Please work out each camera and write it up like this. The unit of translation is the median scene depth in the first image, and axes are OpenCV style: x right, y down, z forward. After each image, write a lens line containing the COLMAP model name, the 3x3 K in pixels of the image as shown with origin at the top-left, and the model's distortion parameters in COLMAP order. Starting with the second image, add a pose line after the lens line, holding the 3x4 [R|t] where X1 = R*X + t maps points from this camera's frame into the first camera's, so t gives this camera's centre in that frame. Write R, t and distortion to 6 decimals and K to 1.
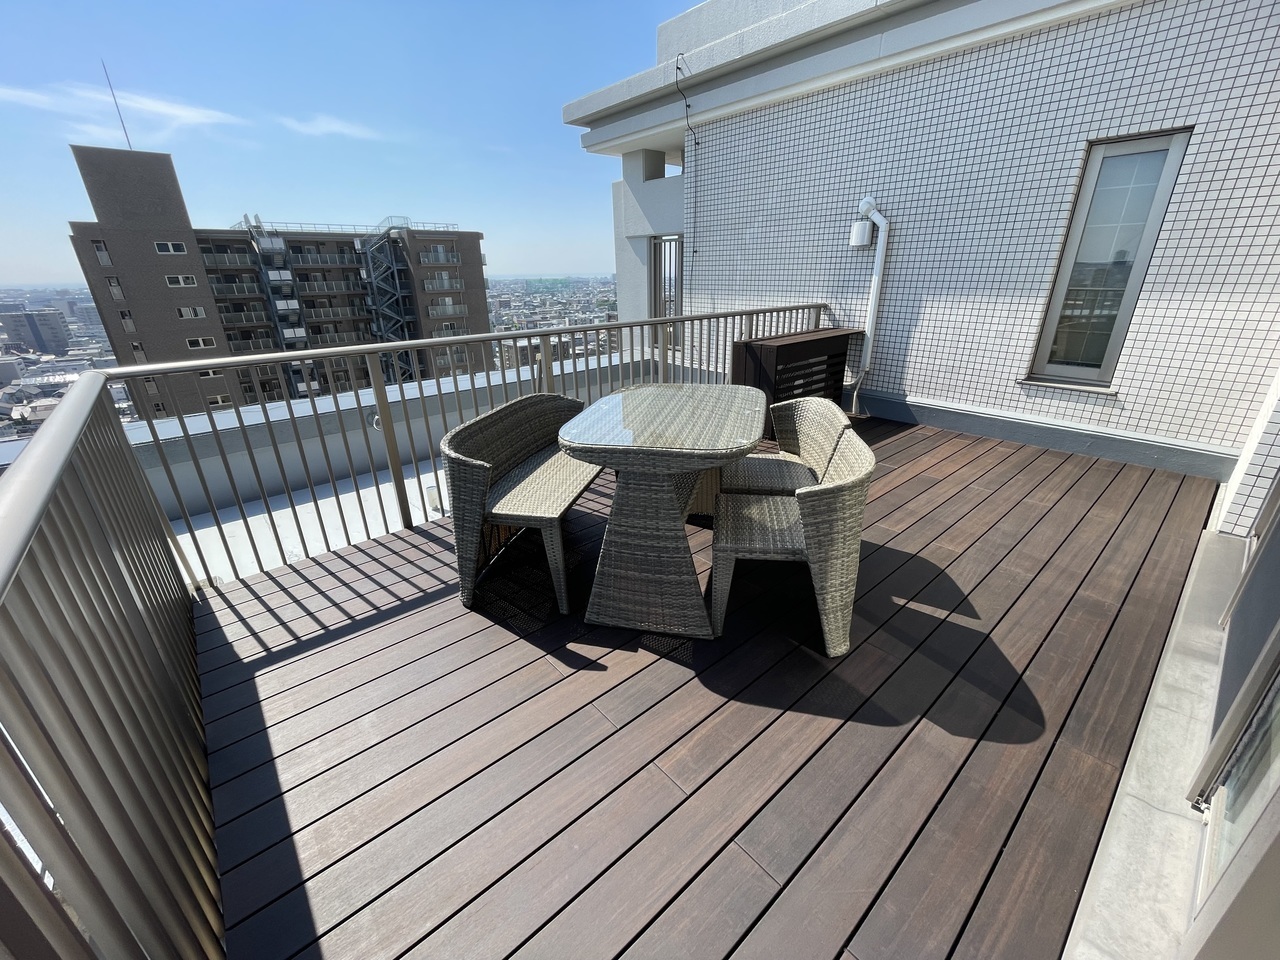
lens RADIAL K [[520.5, 0, 640.0], [0, 520.5, 480.0], [0, 0, 1]] dist [-0.000819, 0.000057]
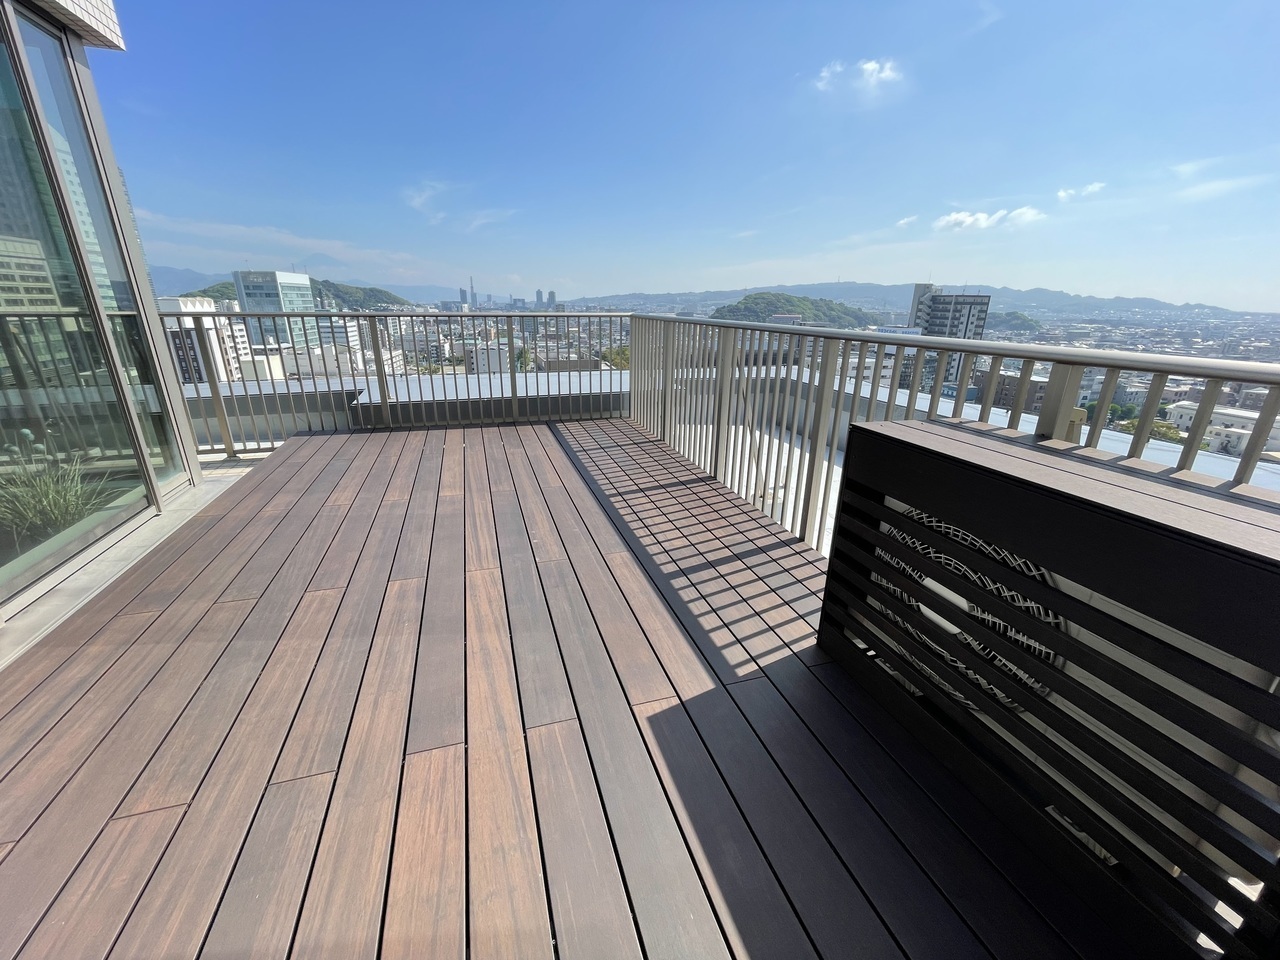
lens RADIAL K [[520.5, 0, 640.0], [0, 520.5, 480.0], [0, 0, 1]] dist [-0.000819, 0.000057]
pose [[-0.391933, 0.307847, -0.866959, 0.859047], [-0.351010, 0.821031, 0.450222, -0.439922], [0.850400, 0.480768, -0.213732, 1.240318]]
